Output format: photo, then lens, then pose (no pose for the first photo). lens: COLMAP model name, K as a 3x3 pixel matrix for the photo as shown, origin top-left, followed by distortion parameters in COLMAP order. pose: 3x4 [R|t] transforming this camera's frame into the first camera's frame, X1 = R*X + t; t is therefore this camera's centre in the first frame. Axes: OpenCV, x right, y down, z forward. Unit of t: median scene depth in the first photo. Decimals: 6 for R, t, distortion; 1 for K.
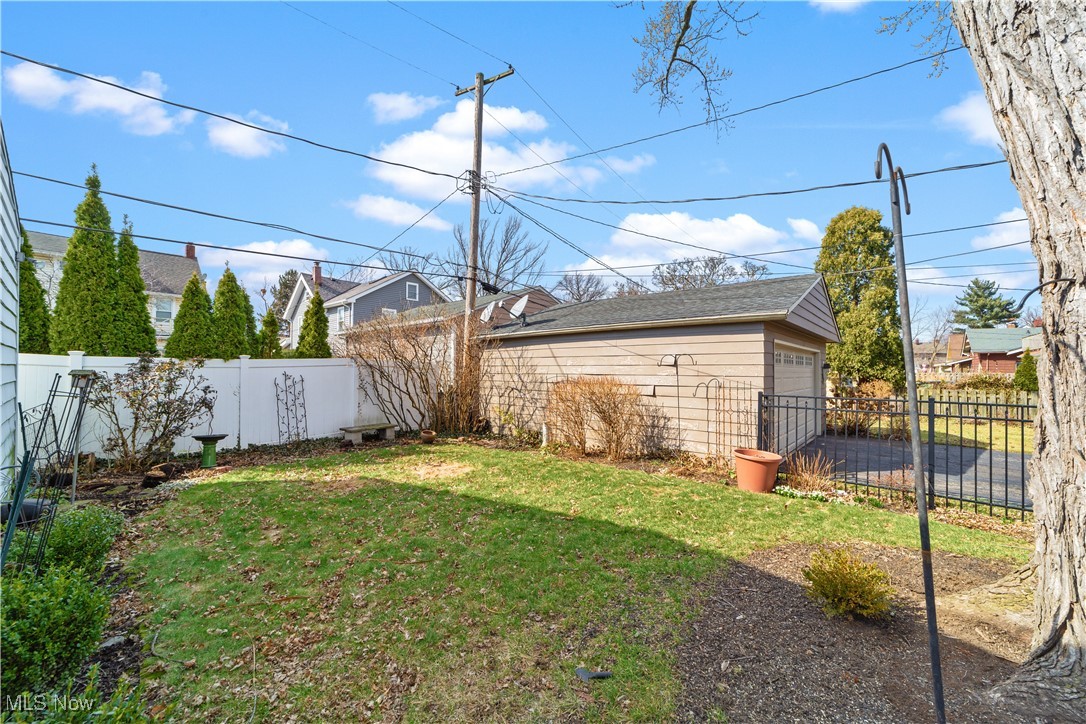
lens RADIAL K [[417.5, 0, 543.0], [0, 417.5, 362.0], [0, 0, 1]] dist [-0.020674, -0.000030]
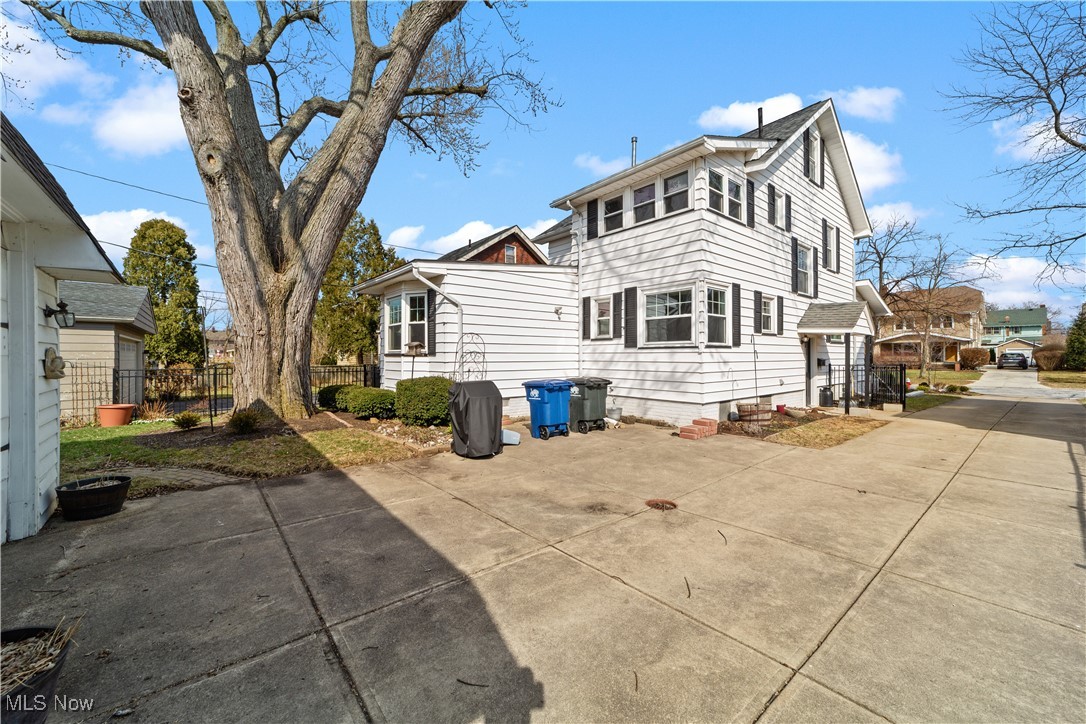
lens RADIAL K [[416.7, 0, 543.0], [0, 416.7, 362.0], [0, 0, 1]] dist [-0.003139, -0.000112]
pose [[0.159881, -0.019495, 0.986944, -0.389368], [-0.016247, 0.999618, 0.022377, -0.007684], [-0.987003, -0.019613, 0.159503, -0.430199]]
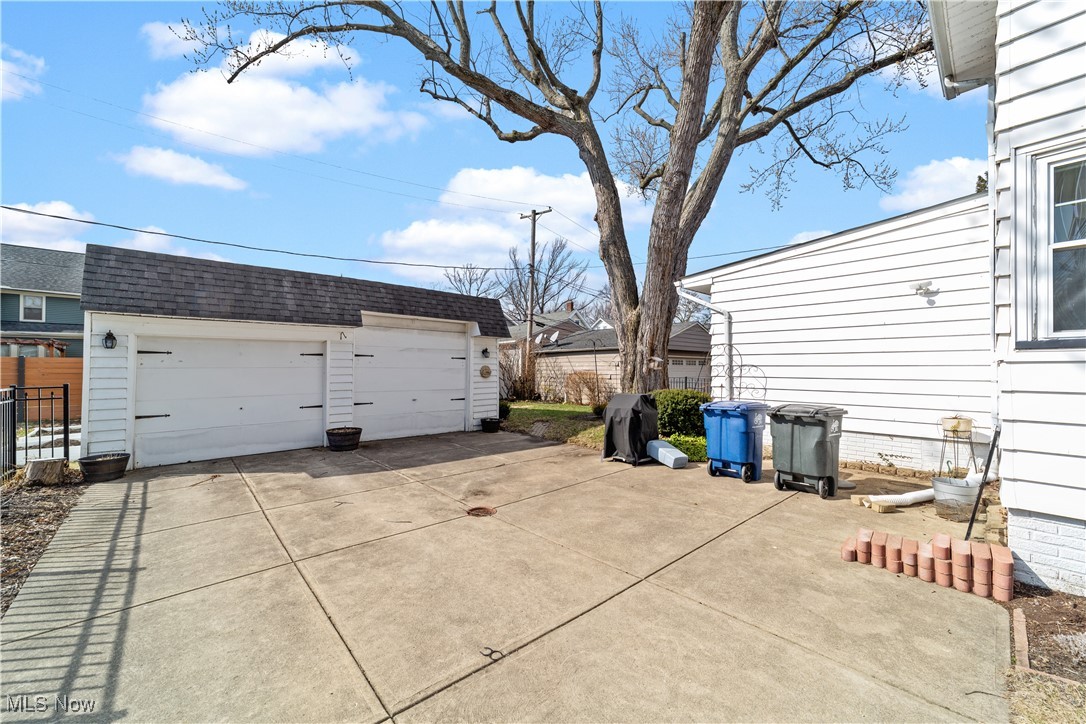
lens RADIAL K [[416.7, 0, 543.0], [0, 416.7, 362.0], [0, 0, 1]] dist [-0.003139, -0.000112]
pose [[0.992967, -0.005663, -0.118260, 0.108516], [0.006113, 0.999975, 0.003448, -0.015562], [0.118237, -0.004146, 0.992977, -0.869004]]
